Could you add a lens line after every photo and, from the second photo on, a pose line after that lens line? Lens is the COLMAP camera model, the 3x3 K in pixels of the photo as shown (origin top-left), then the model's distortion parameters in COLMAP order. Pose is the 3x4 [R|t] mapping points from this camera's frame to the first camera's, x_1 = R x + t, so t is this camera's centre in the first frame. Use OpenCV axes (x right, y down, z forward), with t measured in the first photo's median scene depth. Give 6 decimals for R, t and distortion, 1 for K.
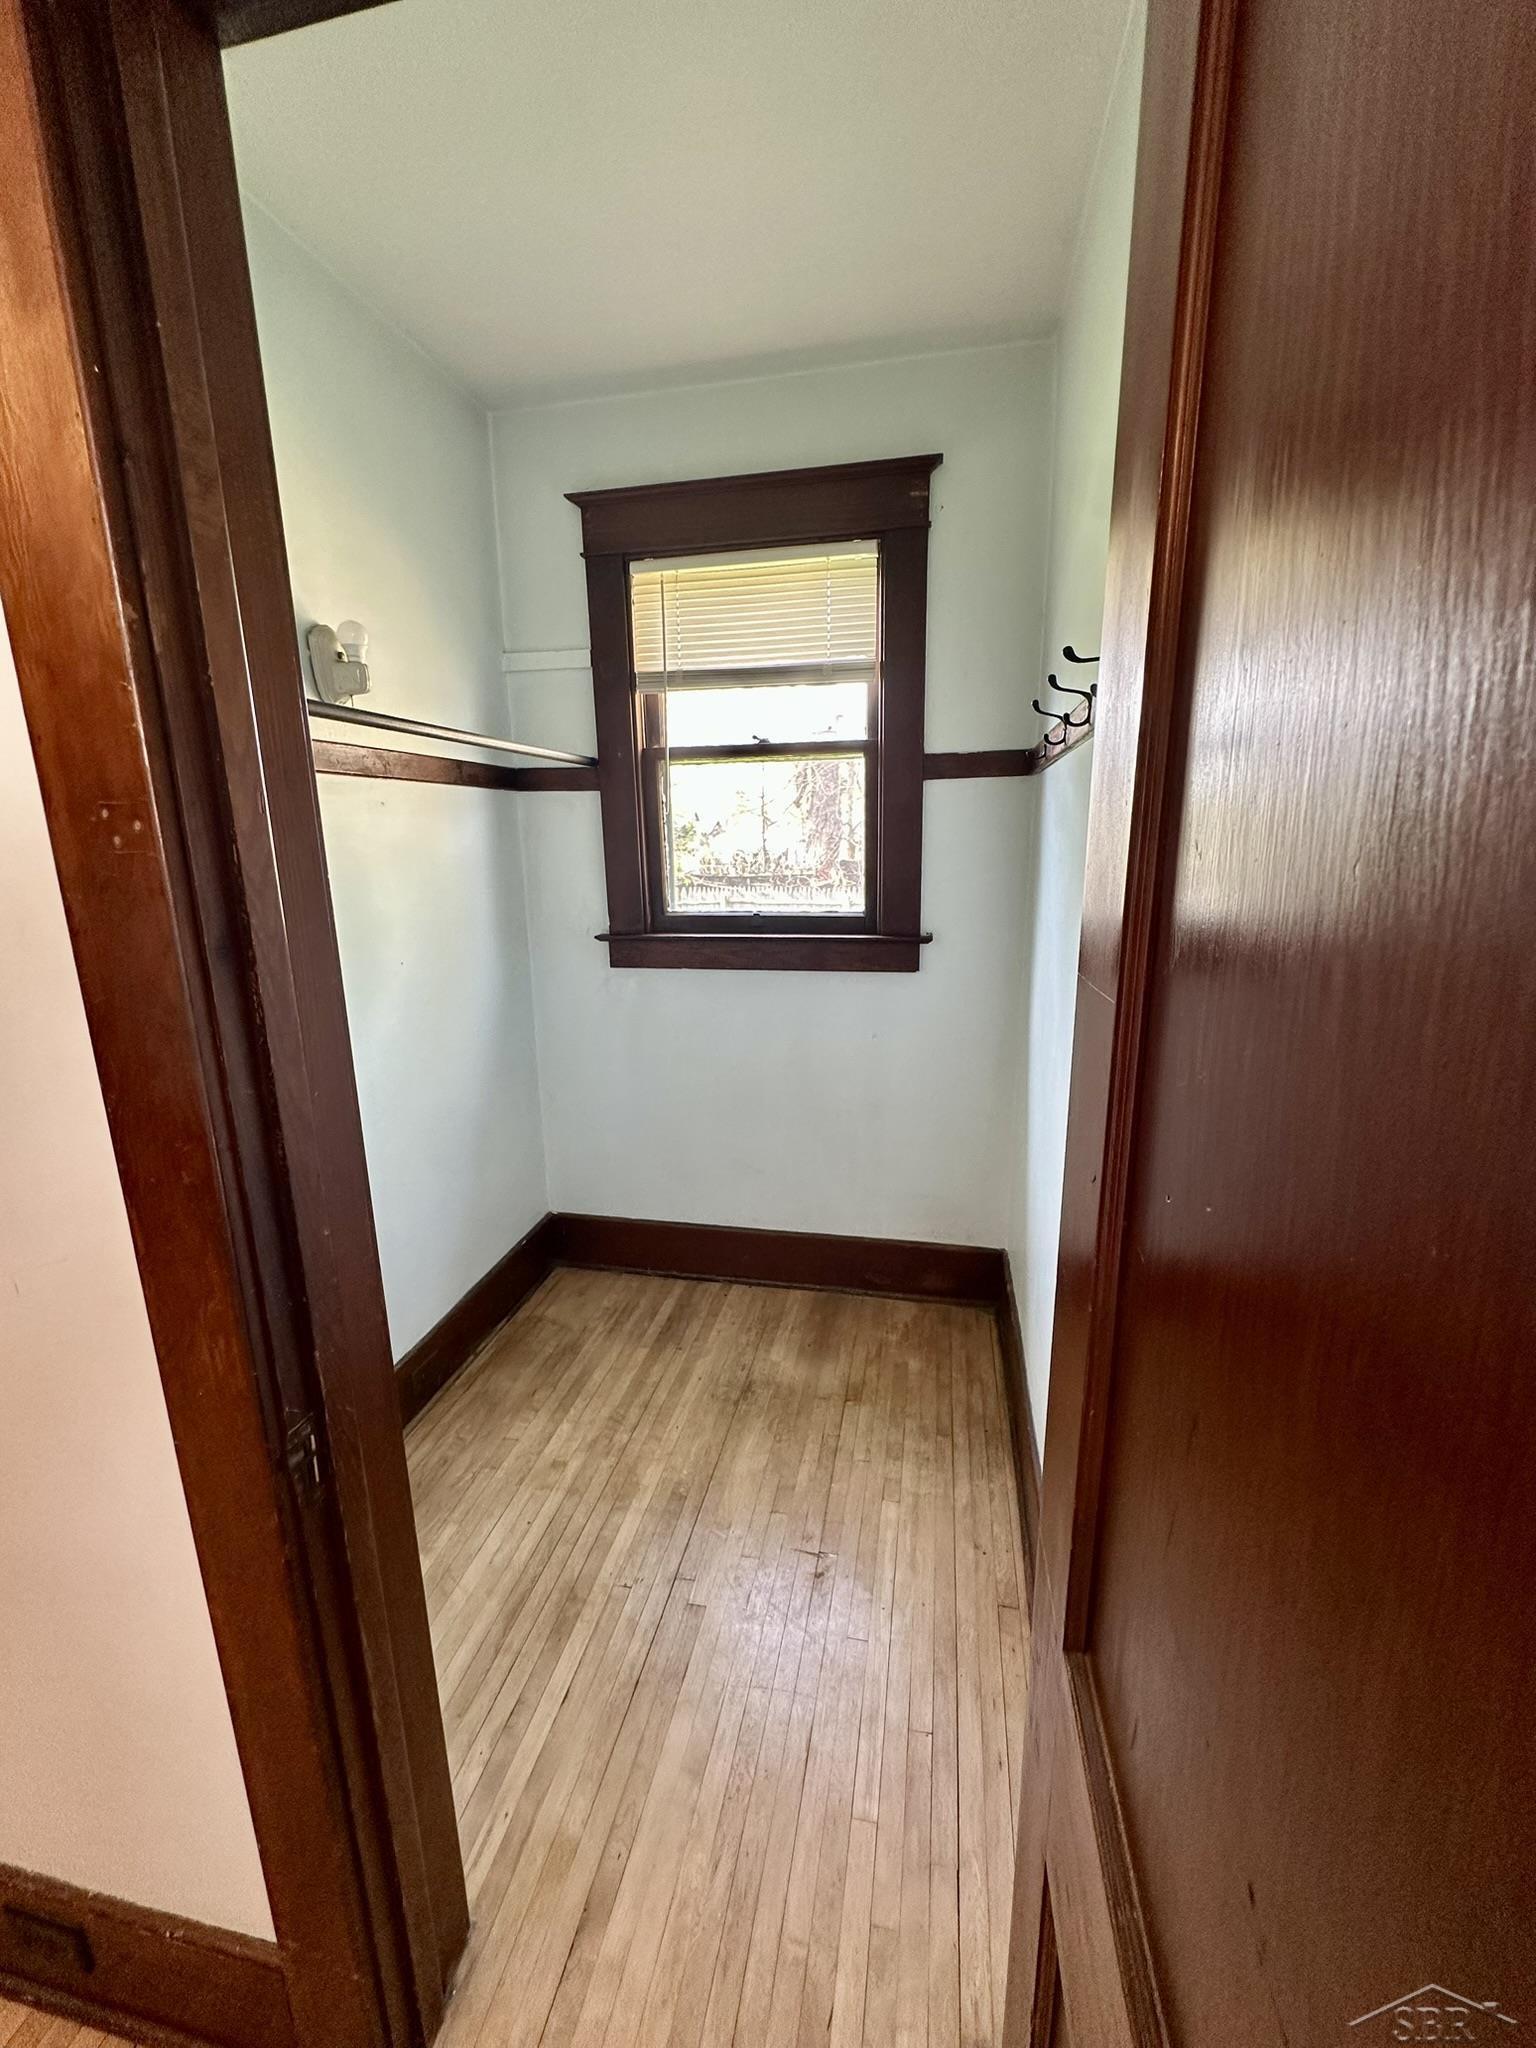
lens RADIAL K [[811.5, 0, 766.2], [0, 811.5, 1018.6], [0, 0, 1]] dist [-0.000263, 0.000205]
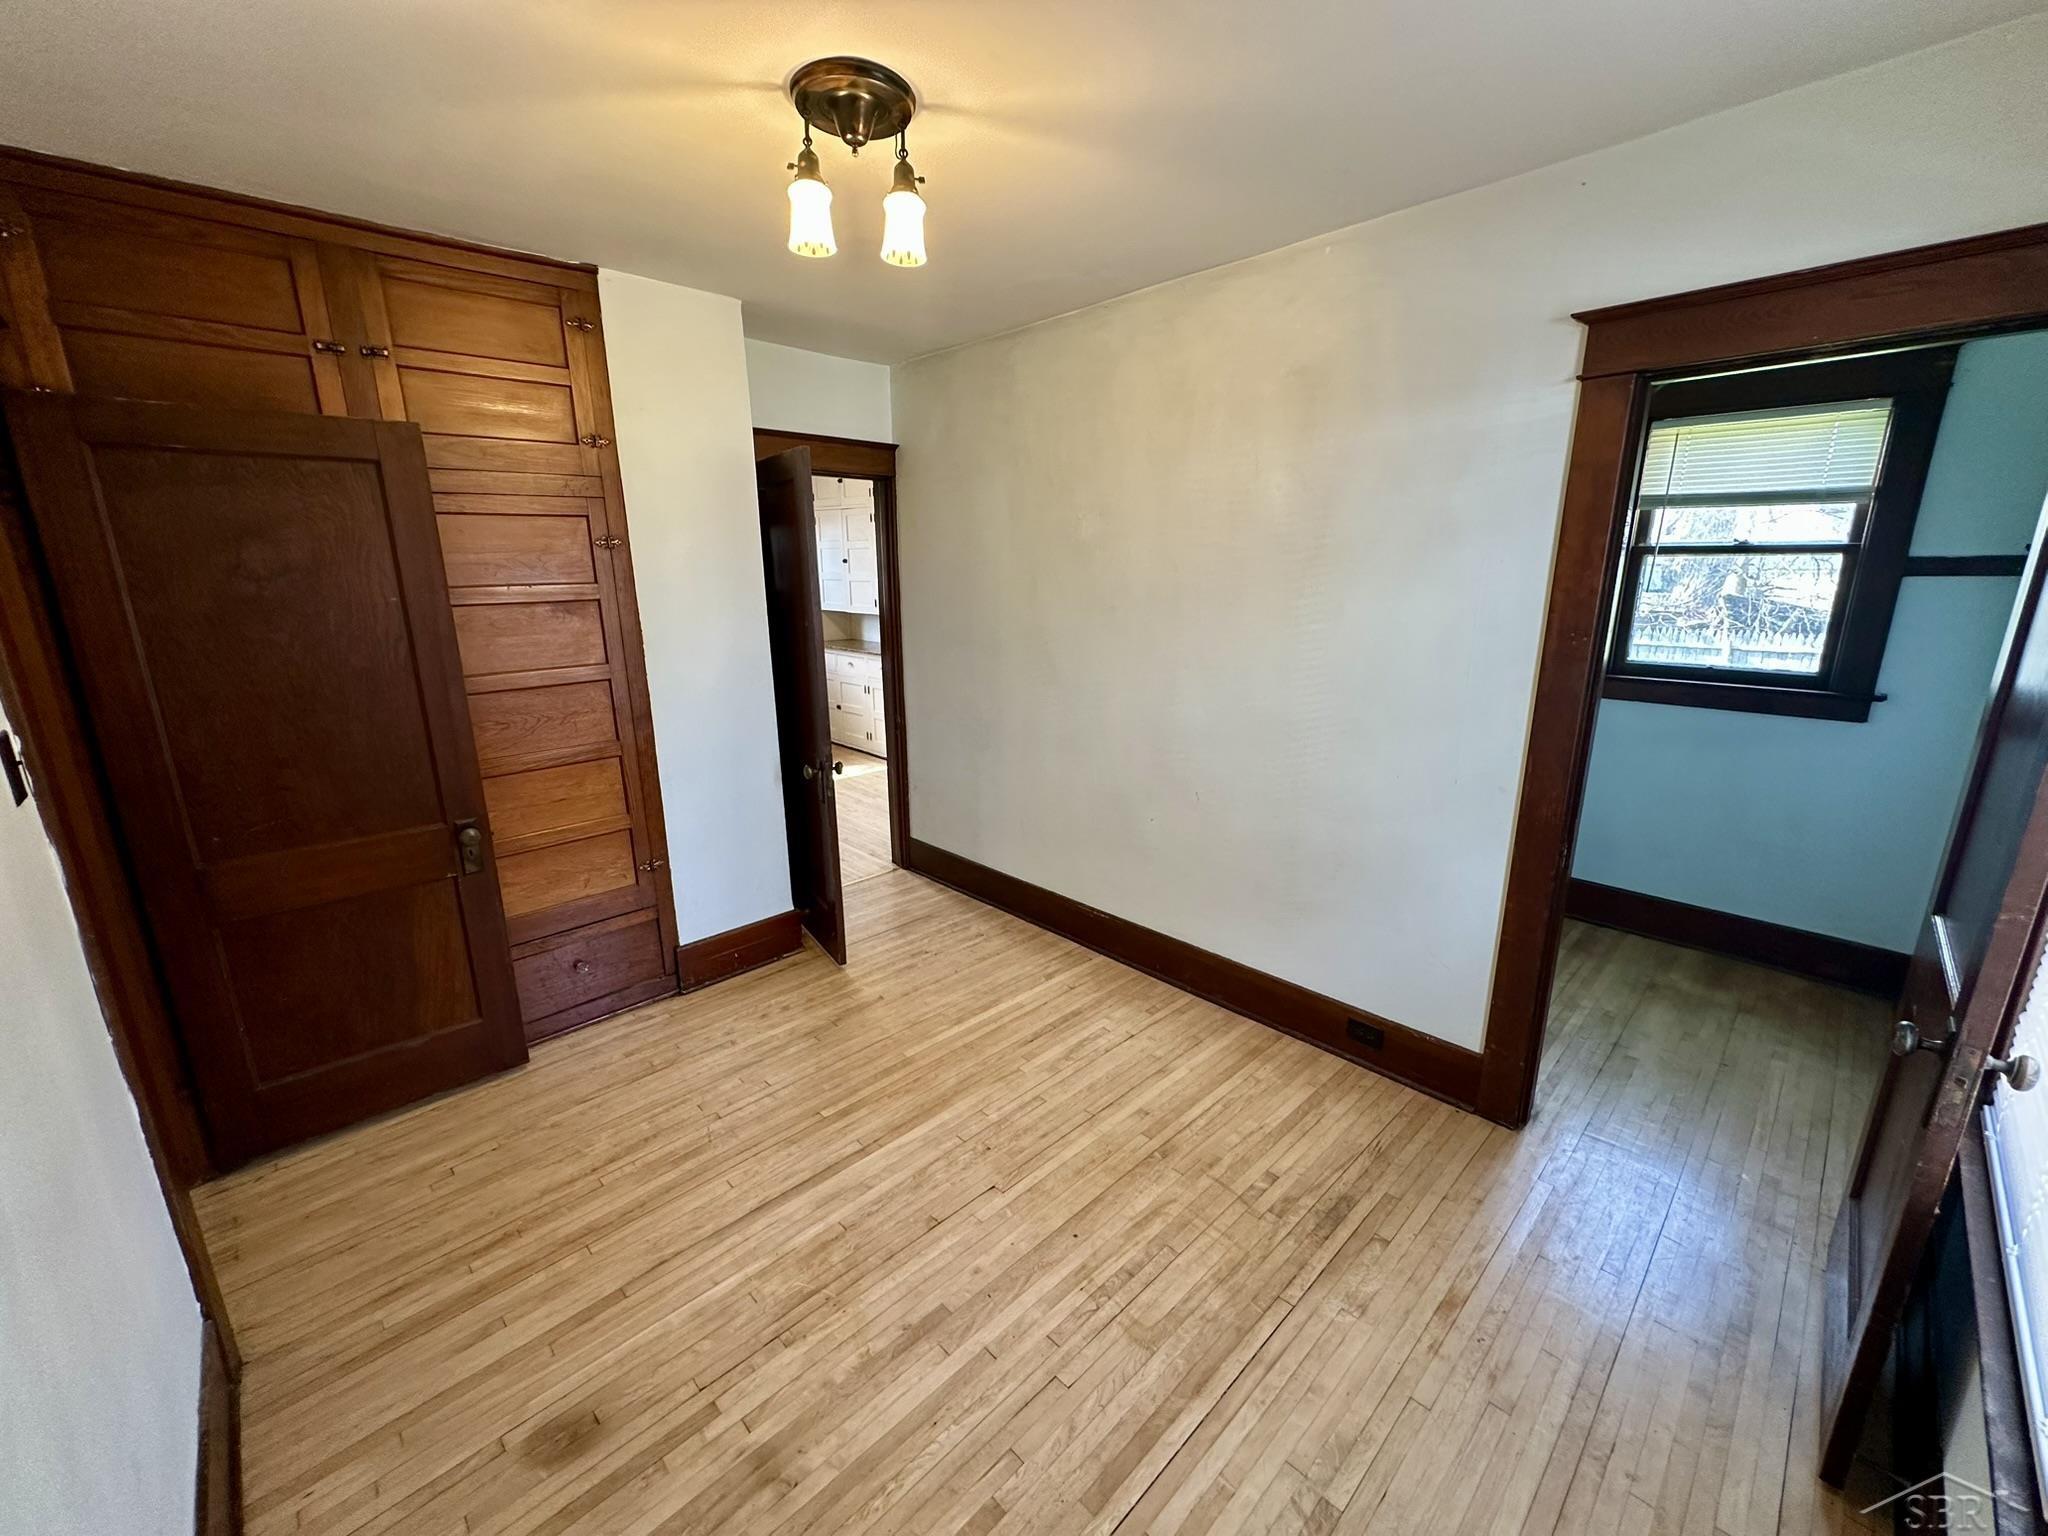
lens RADIAL K [[811.5, 0, 1037.1], [0, 811.5, 766.2], [0, 0, 1]] dist [-0.000263, 0.000205]
pose [[0.831496, 0.148530, -0.535307, -0.216603], [-0.129418, 0.988873, 0.073355, 0.090151], [0.540246, 0.008284, 0.841466, -0.830993]]
